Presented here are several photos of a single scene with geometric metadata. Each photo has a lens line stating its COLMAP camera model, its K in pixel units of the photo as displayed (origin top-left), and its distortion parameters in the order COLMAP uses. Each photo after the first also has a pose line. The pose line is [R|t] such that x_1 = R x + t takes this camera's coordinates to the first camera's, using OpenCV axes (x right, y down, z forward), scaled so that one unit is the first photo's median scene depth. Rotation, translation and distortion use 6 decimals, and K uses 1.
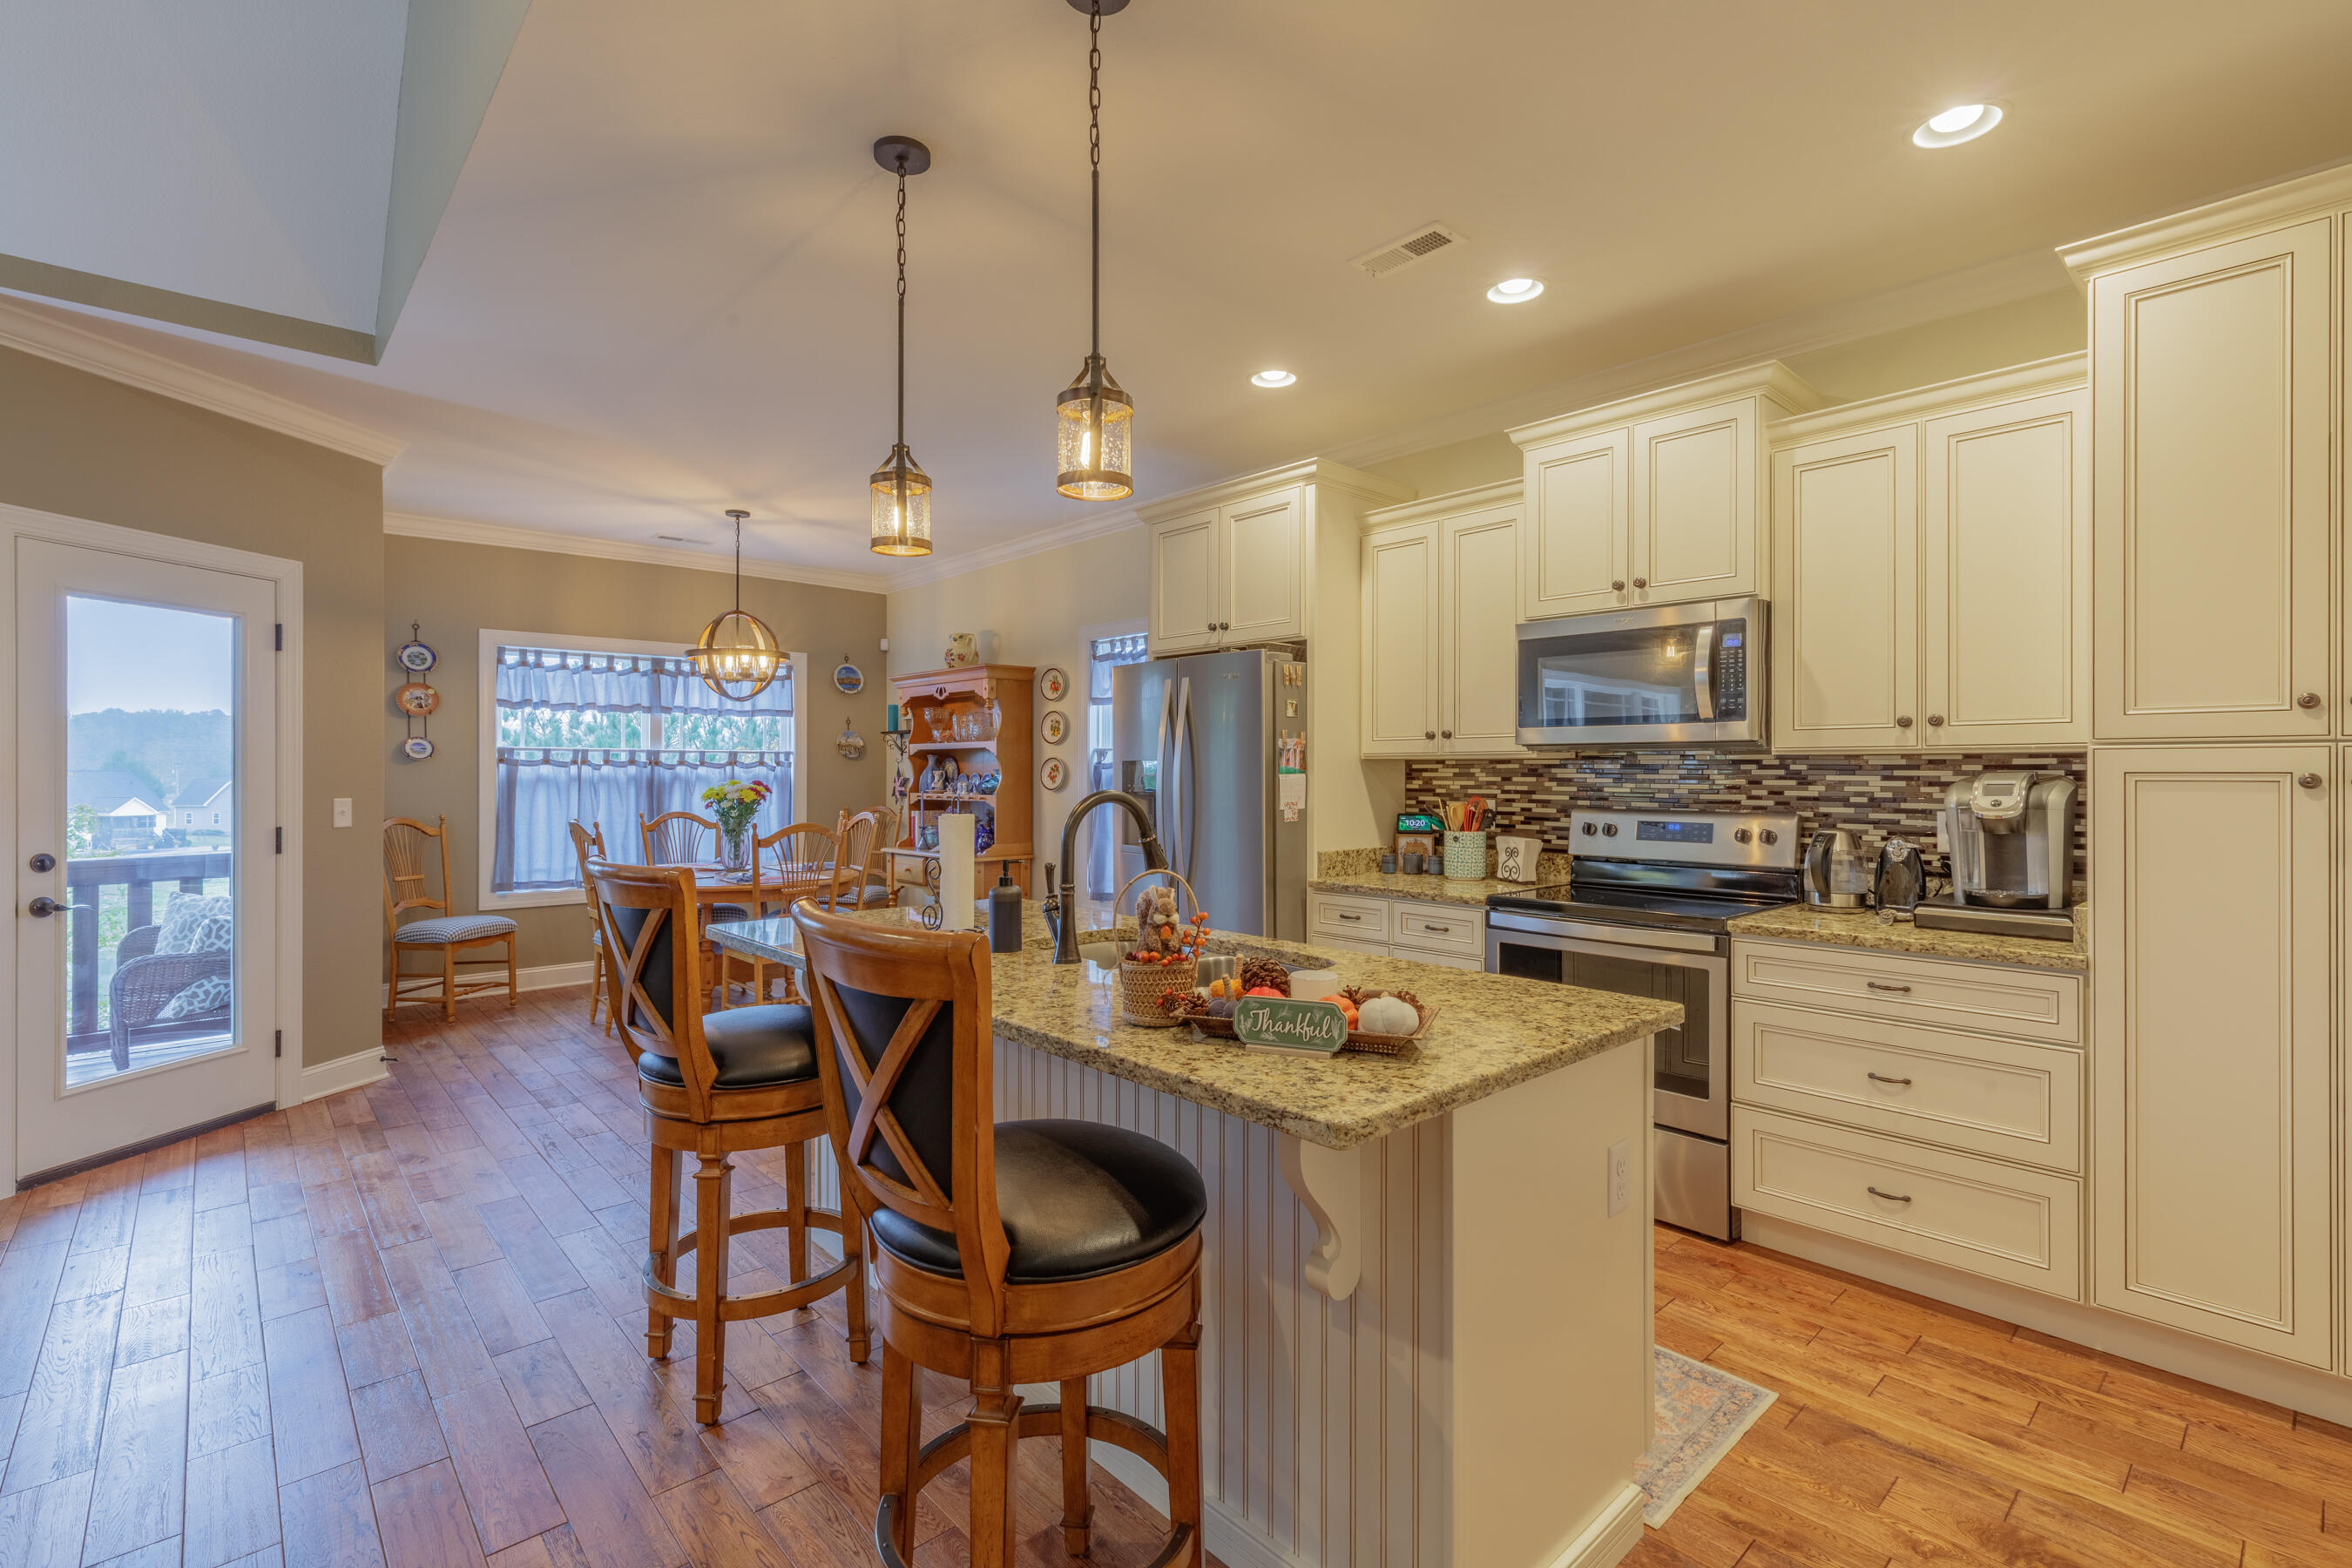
lens RADIAL K [[1045.5, 0, 1182.9], [0, 1045.5, 773.3], [0, 0, 1]] dist [0.002770, 0.001360]
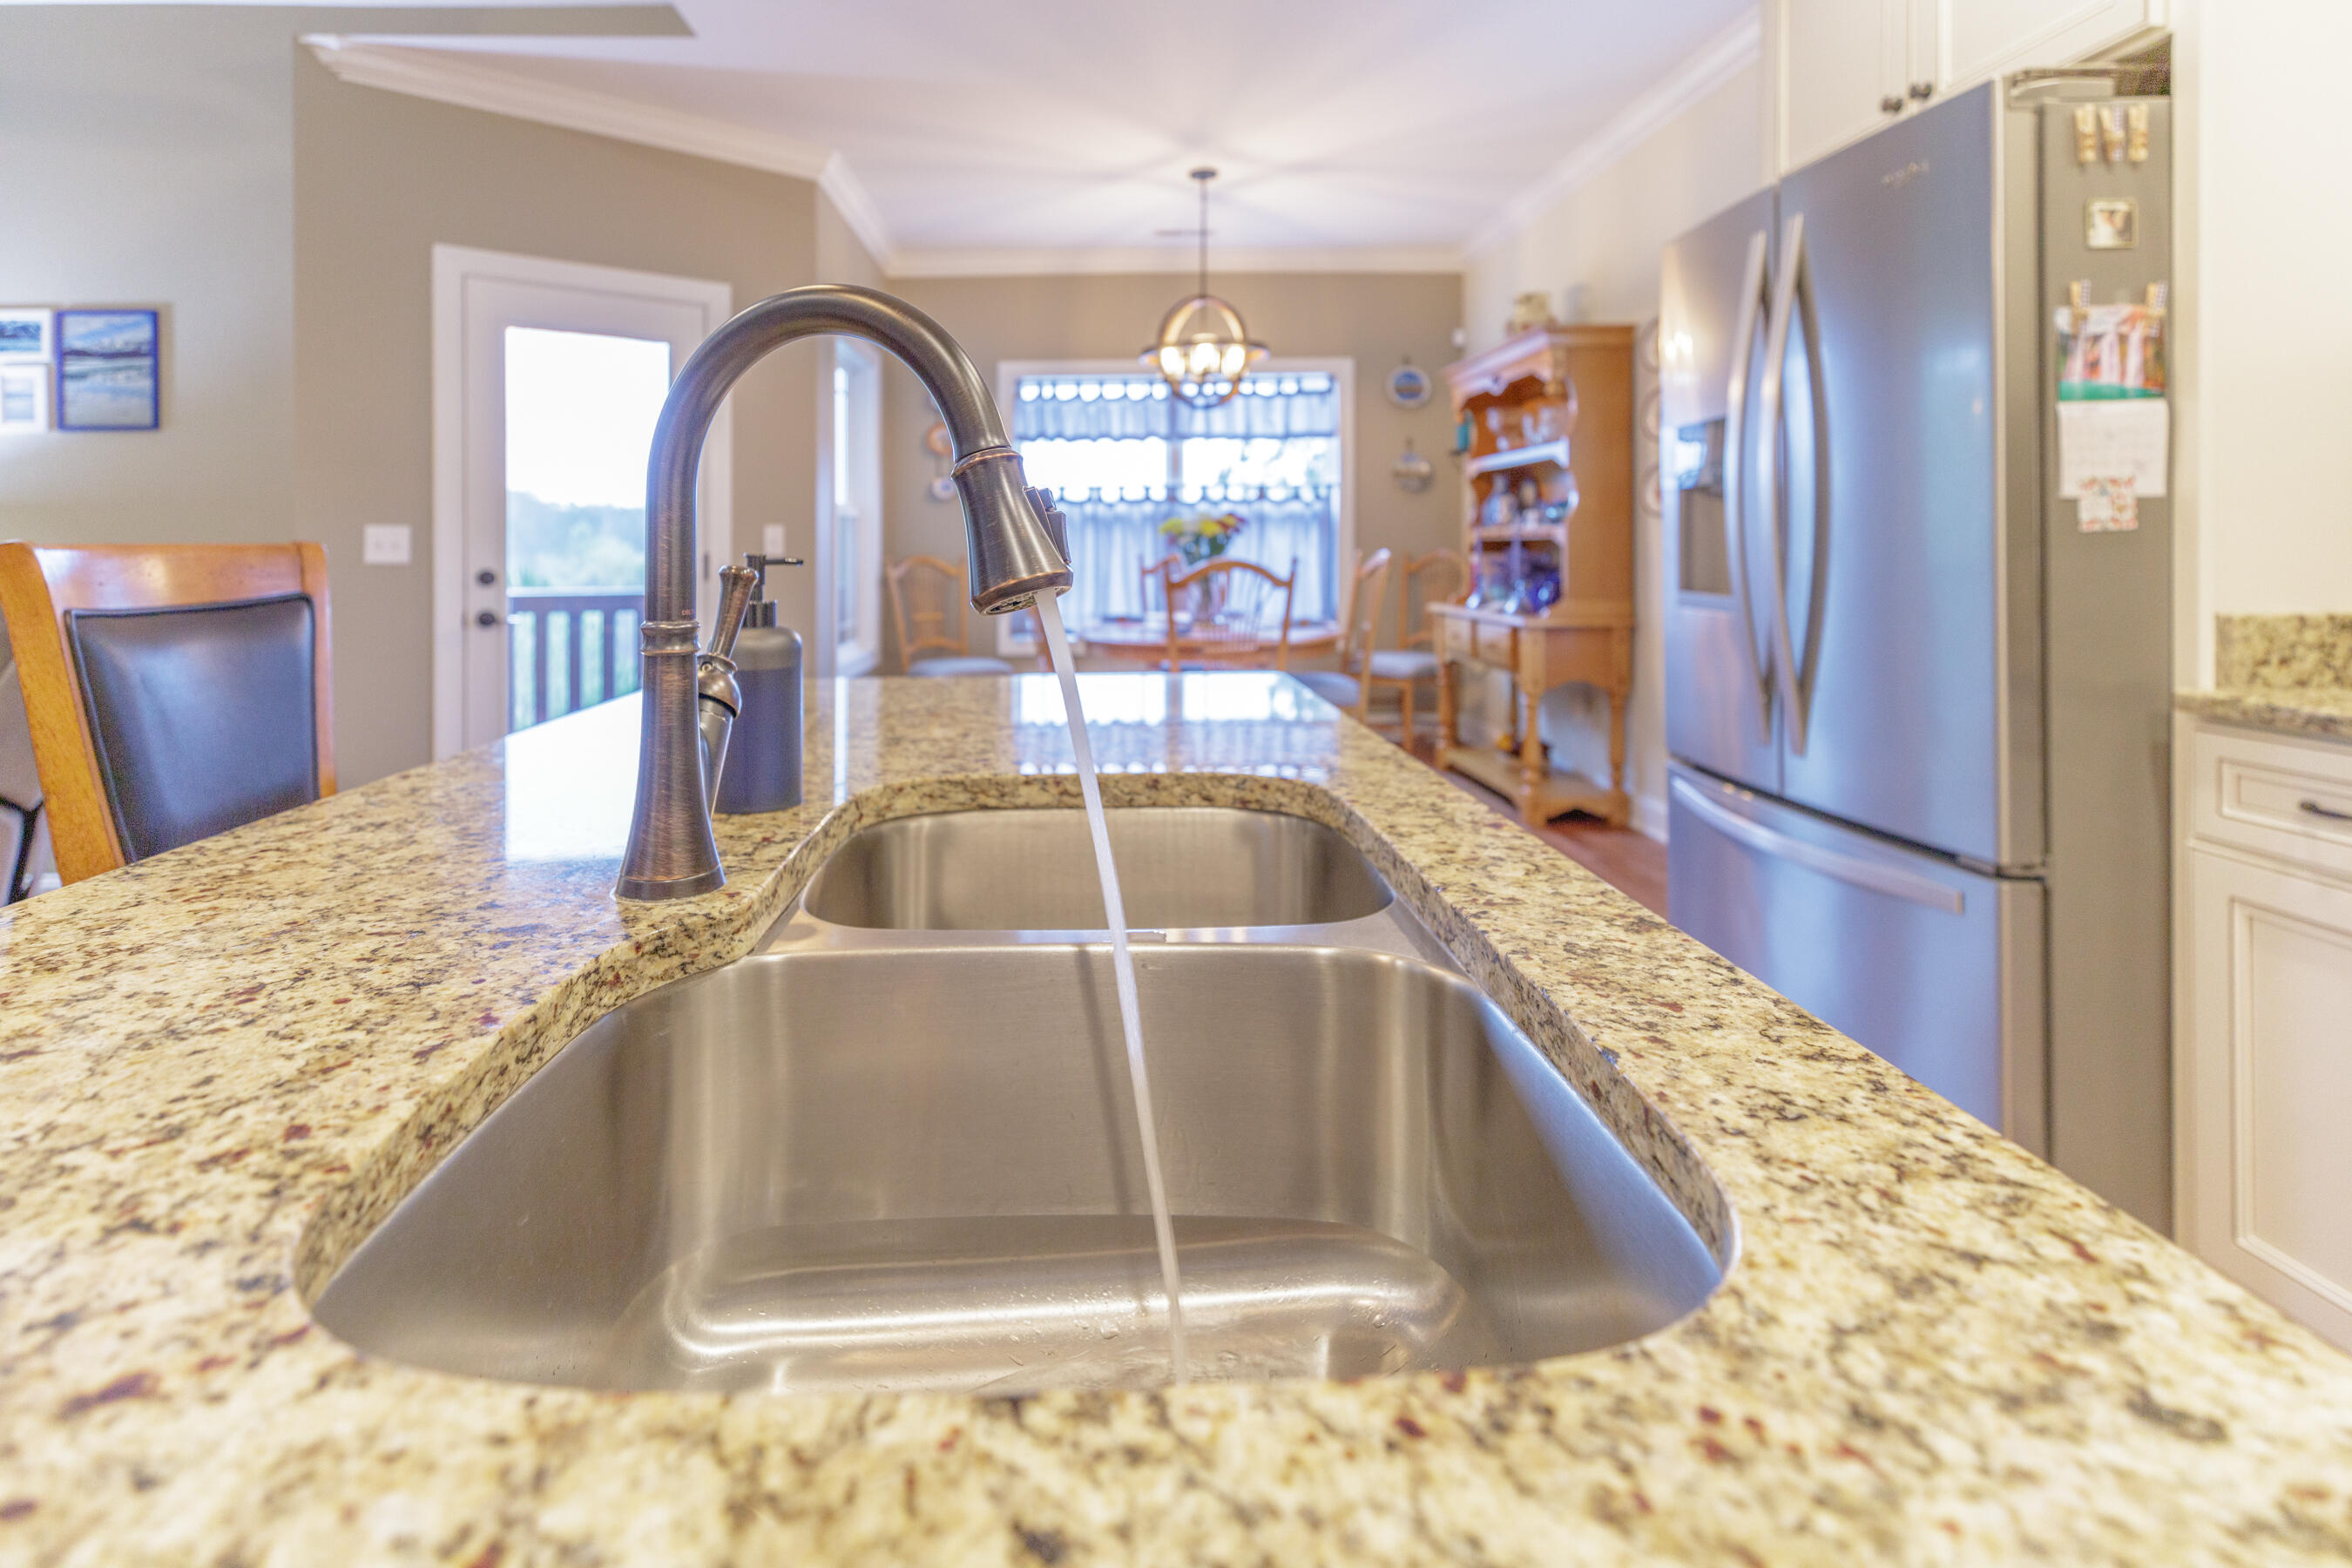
lens RADIAL K [[1028.2, 0, 1174.1], [0, 1028.2, 560.6], [0, 0, 1]] dist [0.001697, 0.000321]
pose [[0.733363, -0.005746, -0.679813, 0.087598], [0.011888, 0.999920, 0.004373, 0.041365], [0.679733, -0.011288, 0.733373, 0.409139]]
